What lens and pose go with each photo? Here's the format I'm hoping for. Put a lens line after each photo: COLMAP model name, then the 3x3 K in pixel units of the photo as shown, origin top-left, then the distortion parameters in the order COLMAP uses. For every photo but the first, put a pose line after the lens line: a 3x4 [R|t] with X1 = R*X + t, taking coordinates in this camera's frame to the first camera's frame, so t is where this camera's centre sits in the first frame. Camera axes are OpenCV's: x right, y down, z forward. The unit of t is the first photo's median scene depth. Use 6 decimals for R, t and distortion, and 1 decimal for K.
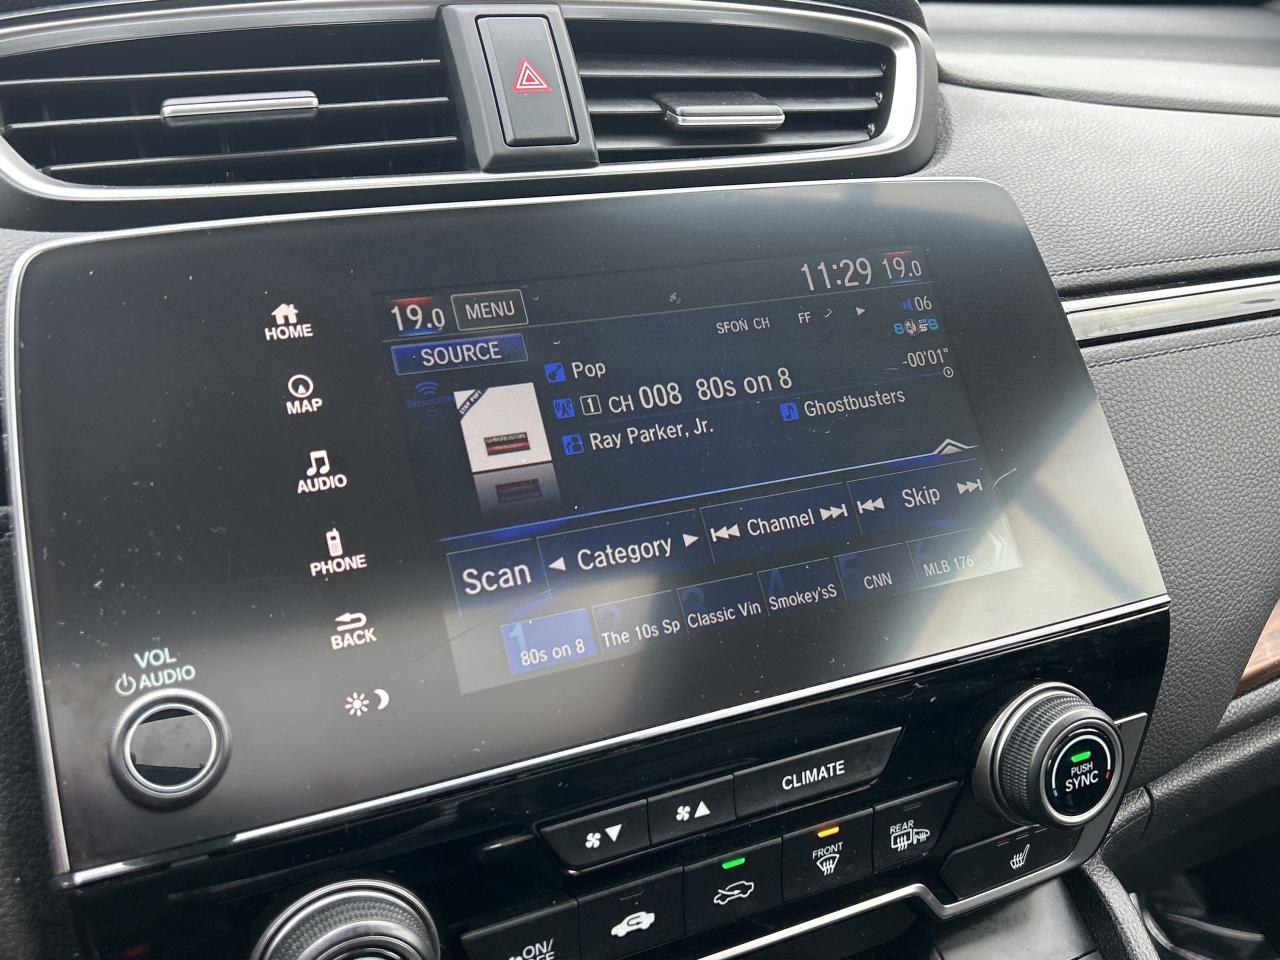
lens RADIAL K [[1259.9, 0, 682.6], [0, 1259.9, 464.2], [0, 0, 1]] dist [0.074130, -0.097398]
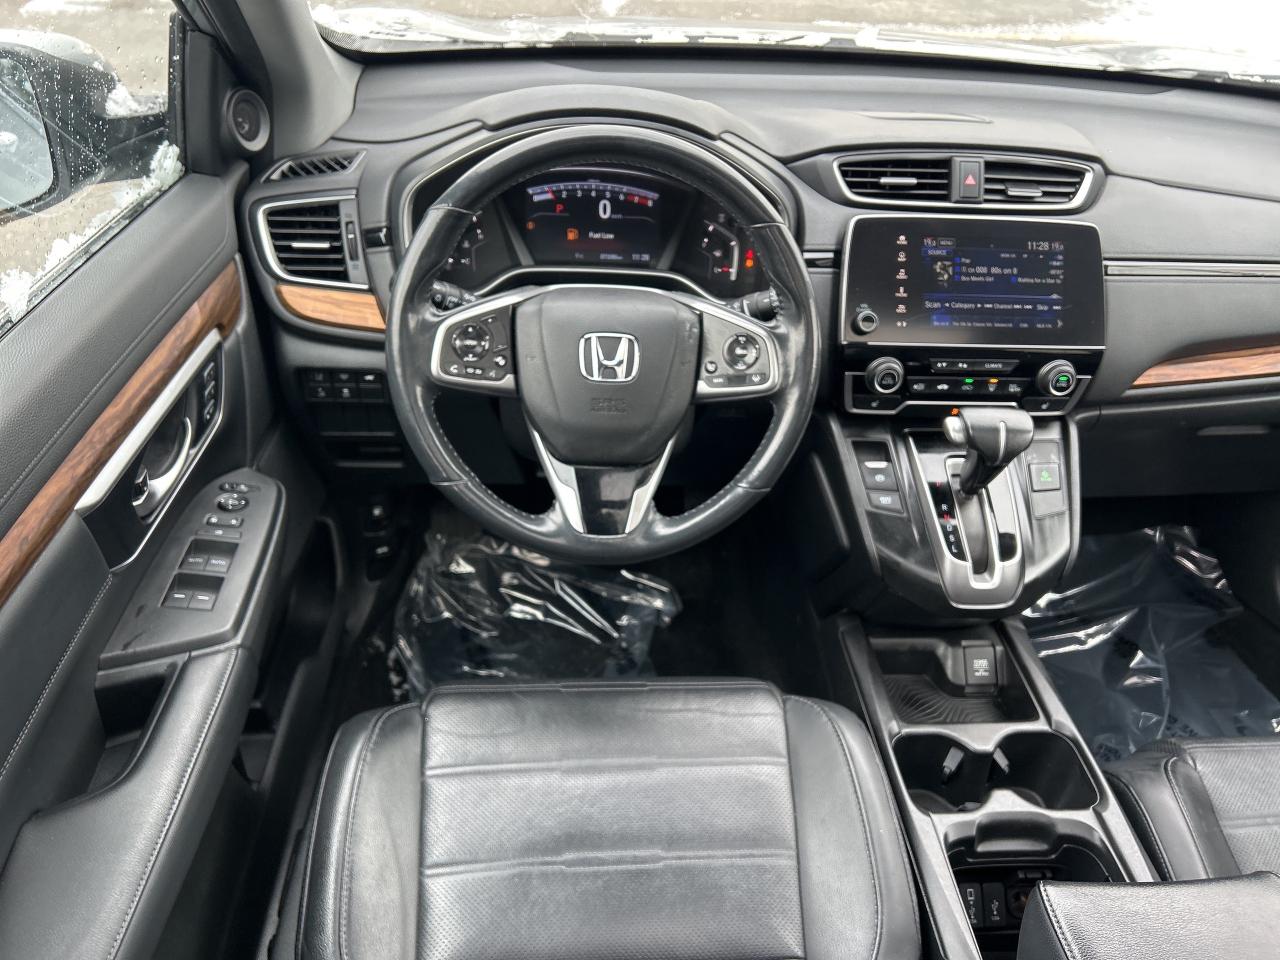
lens RADIAL K [[990.8, 0, 642.0], [0, 990.8, 476.5], [0, 0, 1]] dist [0.114744, -0.212562]
pose [[0.922864, 0.256014, -0.287712, 0.073659], [-0.183239, 0.948972, 0.256664, -0.050864], [0.338740, -0.184146, 0.922684, -2.505206]]
